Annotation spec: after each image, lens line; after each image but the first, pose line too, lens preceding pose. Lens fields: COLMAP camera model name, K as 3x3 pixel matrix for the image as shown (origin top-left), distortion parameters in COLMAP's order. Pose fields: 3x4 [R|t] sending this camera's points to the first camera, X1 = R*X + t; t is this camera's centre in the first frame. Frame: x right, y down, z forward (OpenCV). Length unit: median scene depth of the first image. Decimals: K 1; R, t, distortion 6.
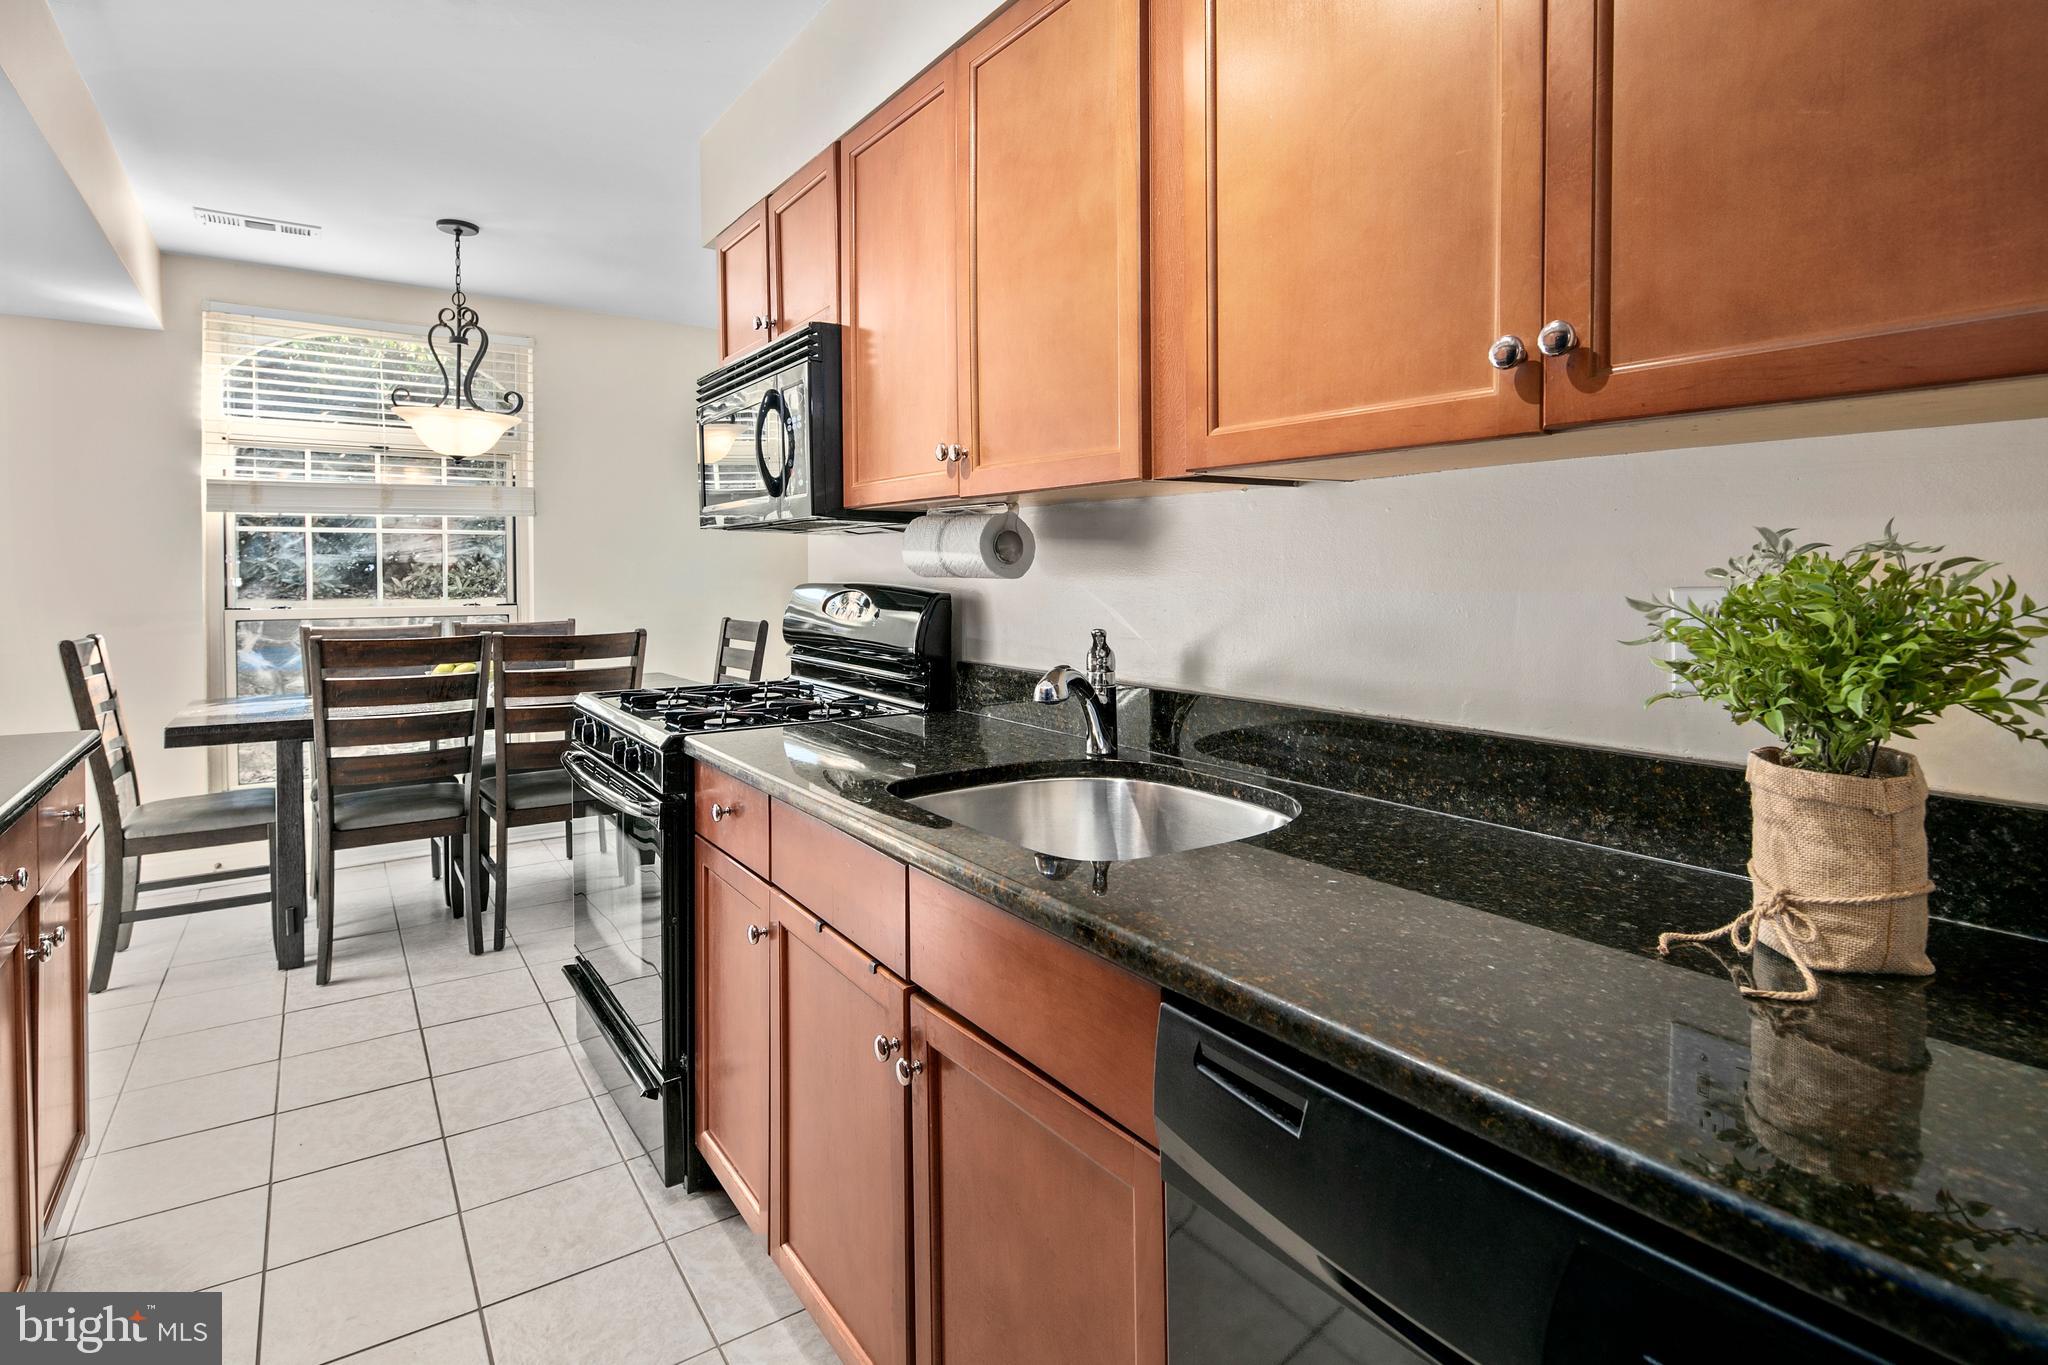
lens RADIAL K [[989.8, 0, 1008.4], [0, 989.8, 579.2], [0, 0, 1]] dist [0.002572, -0.004957]
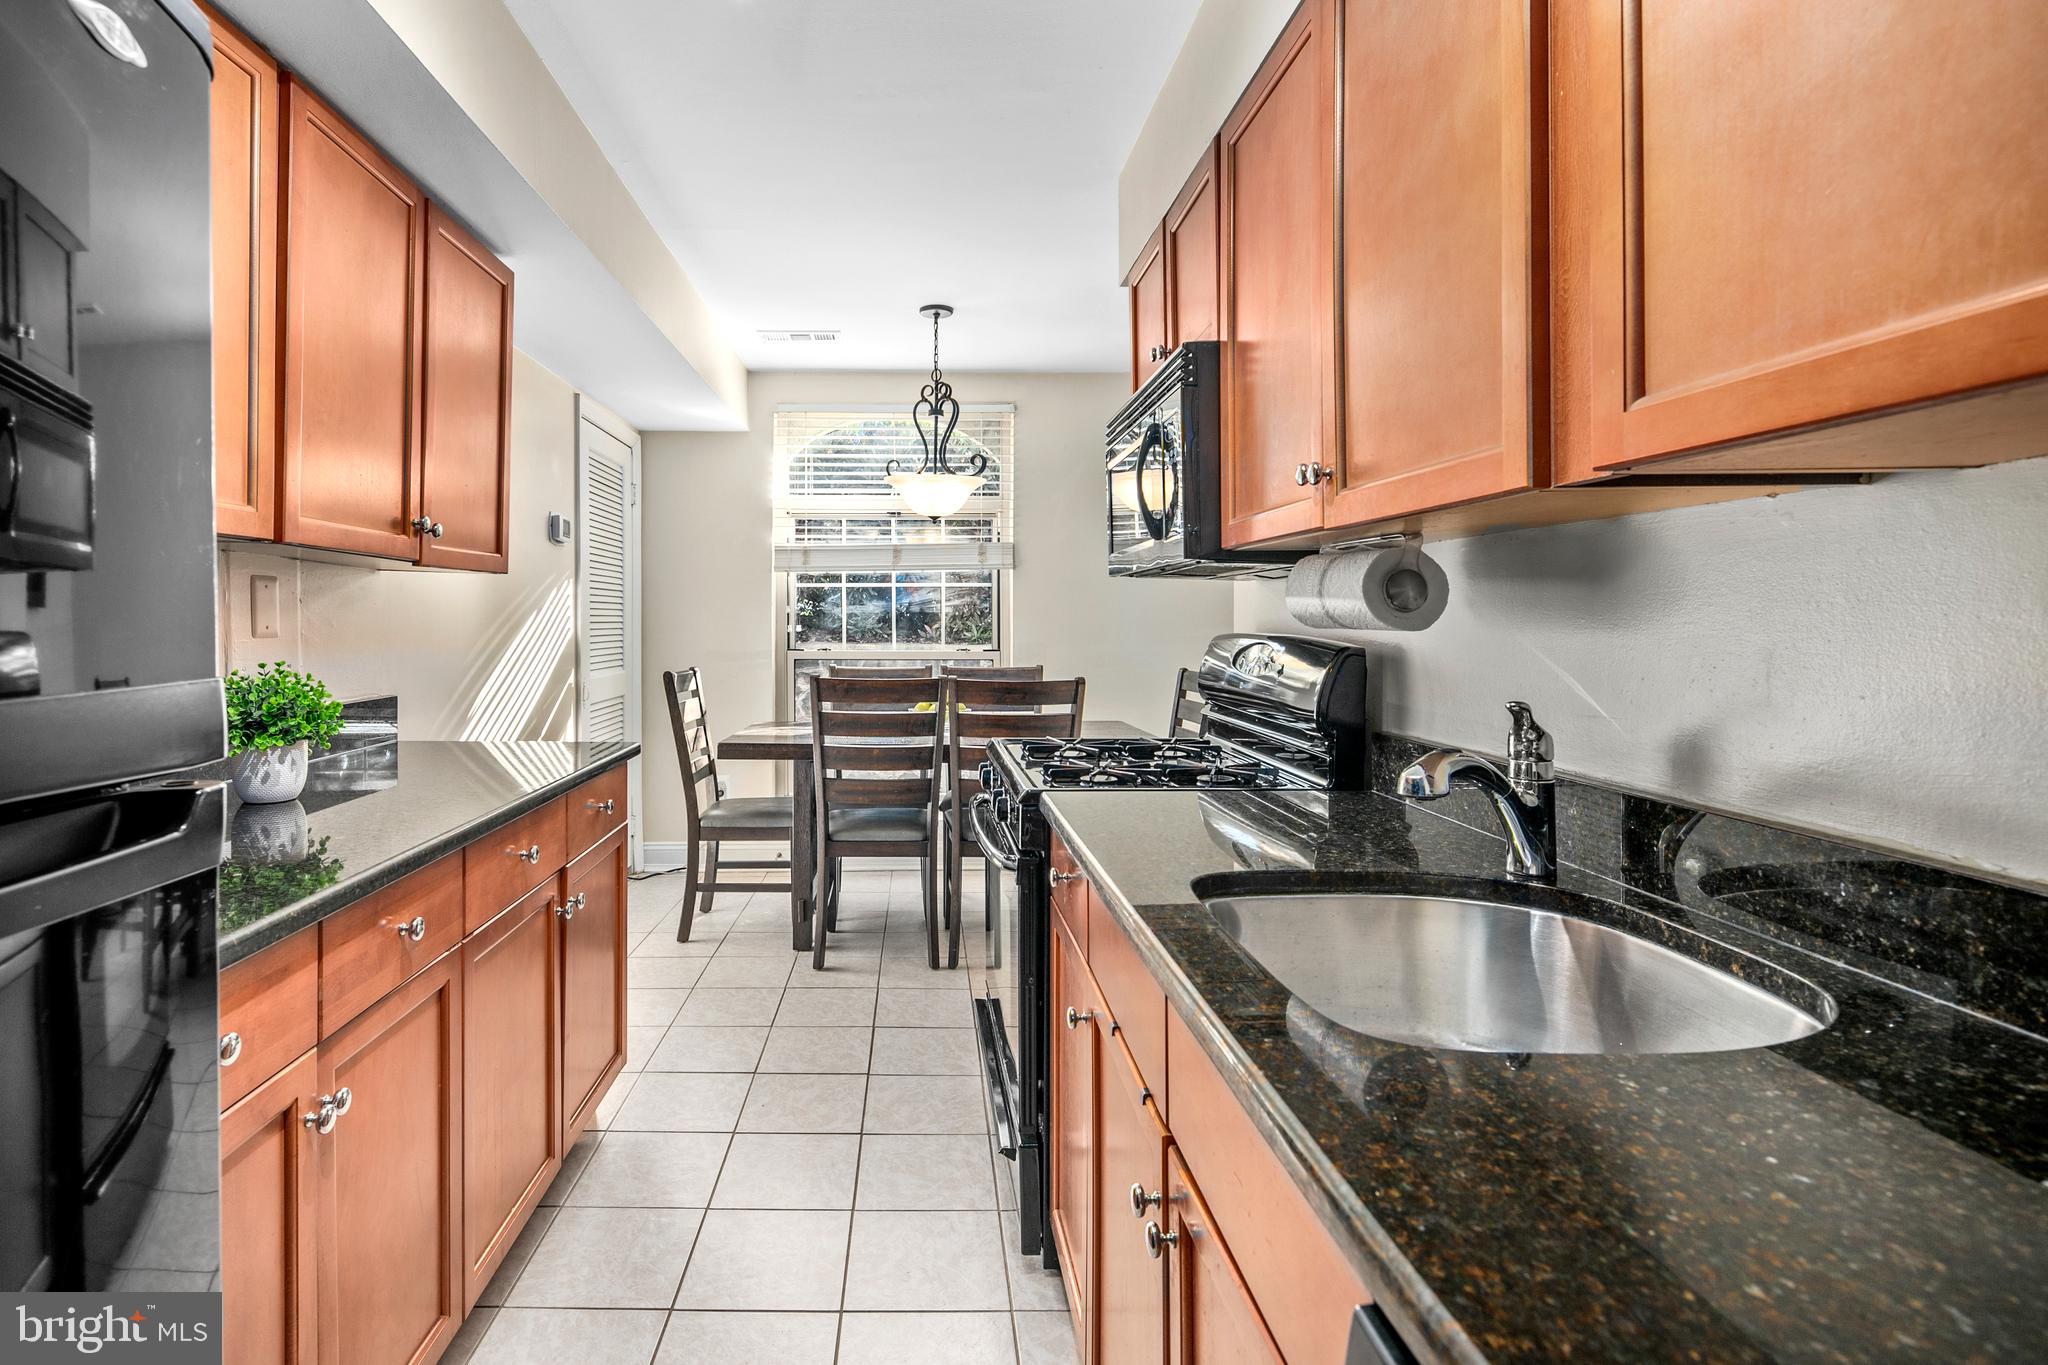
lens RADIAL K [[964.9, 0, 1025.0], [0, 964.9, 623.7], [0, 0, 1]] dist [0.002449, -0.005561]
pose [[0.833471, 0.004529, -0.552545, 0.149137], [-0.007430, 0.999968, -0.003012, -0.001301], [0.552514, 0.006616, 0.833477, 0.174438]]
